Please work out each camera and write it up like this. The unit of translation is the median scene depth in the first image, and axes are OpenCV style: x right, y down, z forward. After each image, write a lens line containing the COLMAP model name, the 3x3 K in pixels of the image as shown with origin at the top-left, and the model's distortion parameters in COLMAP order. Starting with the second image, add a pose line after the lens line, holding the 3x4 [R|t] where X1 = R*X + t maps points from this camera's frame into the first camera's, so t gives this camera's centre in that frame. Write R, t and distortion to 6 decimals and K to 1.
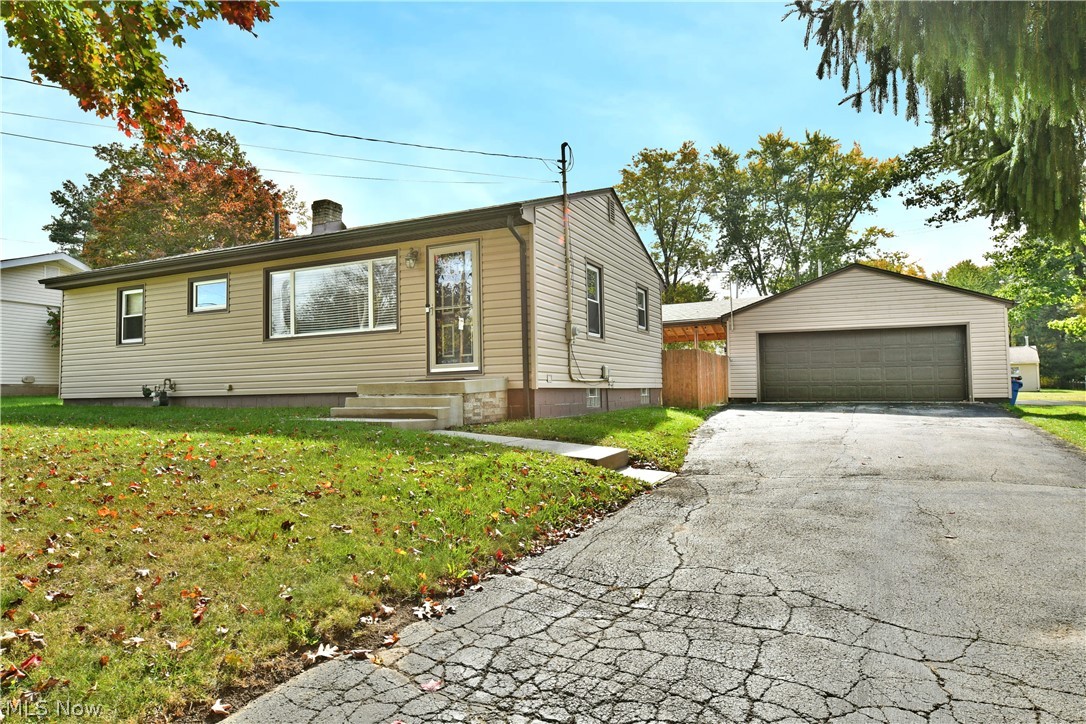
lens RADIAL K [[664.7, 0, 541.1], [0, 664.7, 359.3], [0, 0, 1]] dist [-0.008348, -0.000934]
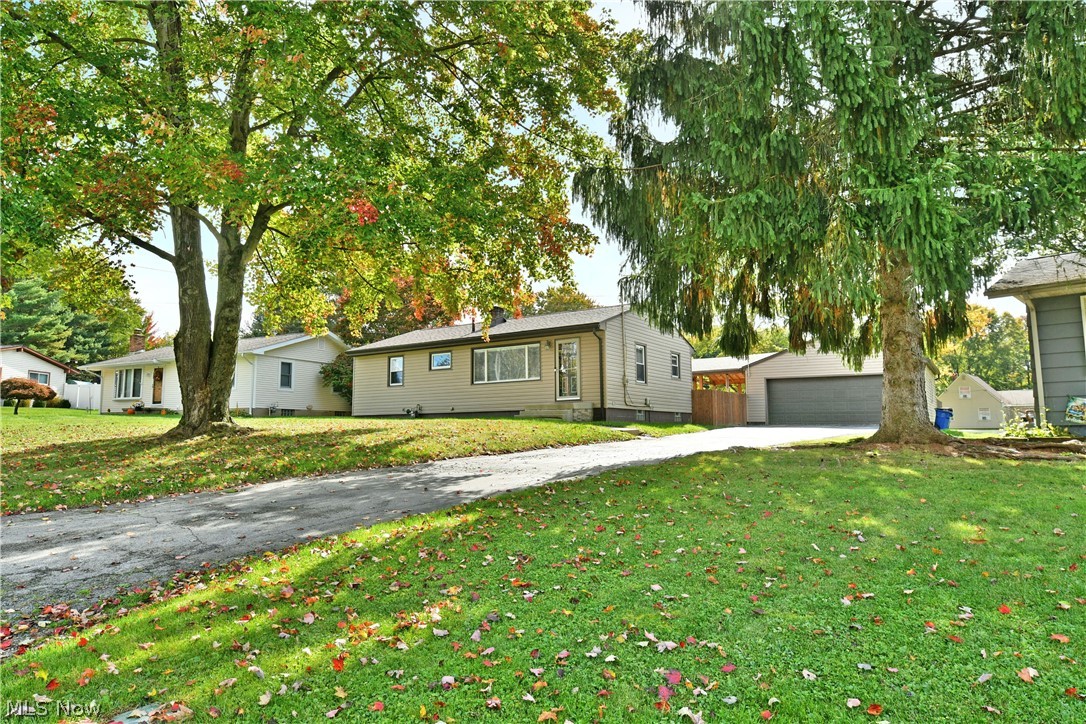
lens RADIAL K [[664.7, 0, 541.1], [0, 664.7, 359.3], [0, 0, 1]] dist [-0.008348, -0.000934]
pose [[0.987674, -0.005828, -0.156416, 0.088647], [-0.003434, 0.998259, -0.058880, 0.011115], [0.156487, 0.058691, 0.985935, -0.849925]]
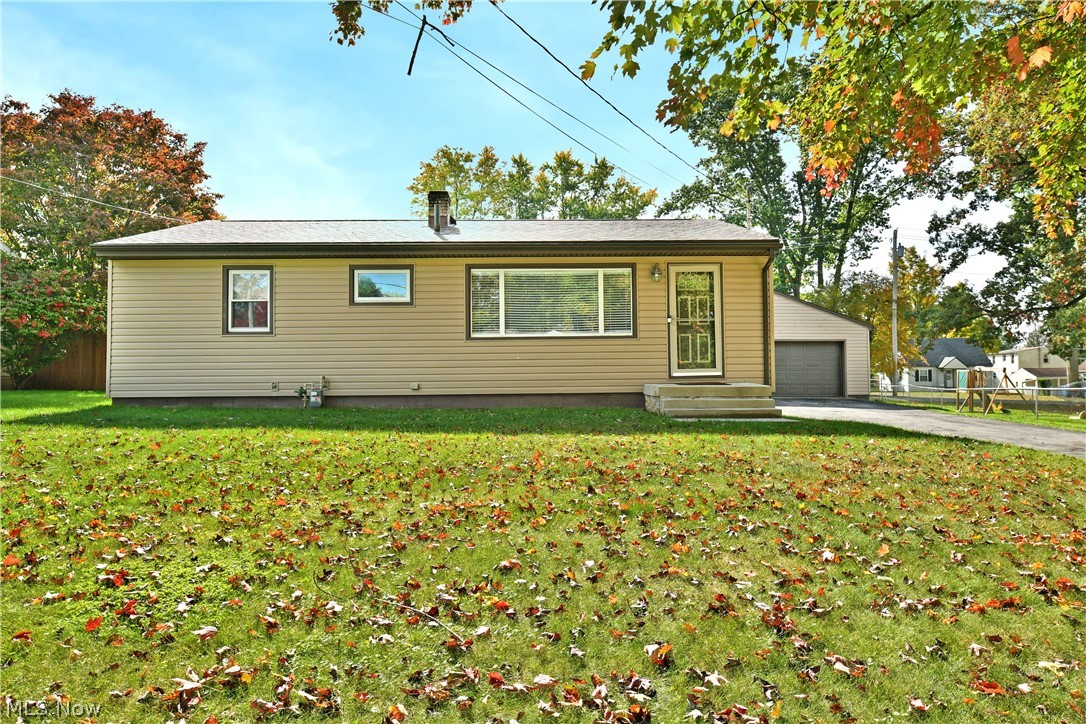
lens RADIAL K [[664.7, 0, 541.1], [0, 664.7, 359.3], [0, 0, 1]] dist [-0.008348, -0.000934]
pose [[0.896148, 0.023834, 0.443114, -0.701590], [-0.030128, 0.999520, 0.007169, -0.008091], [-0.442731, -0.019775, 0.896437, 0.073977]]
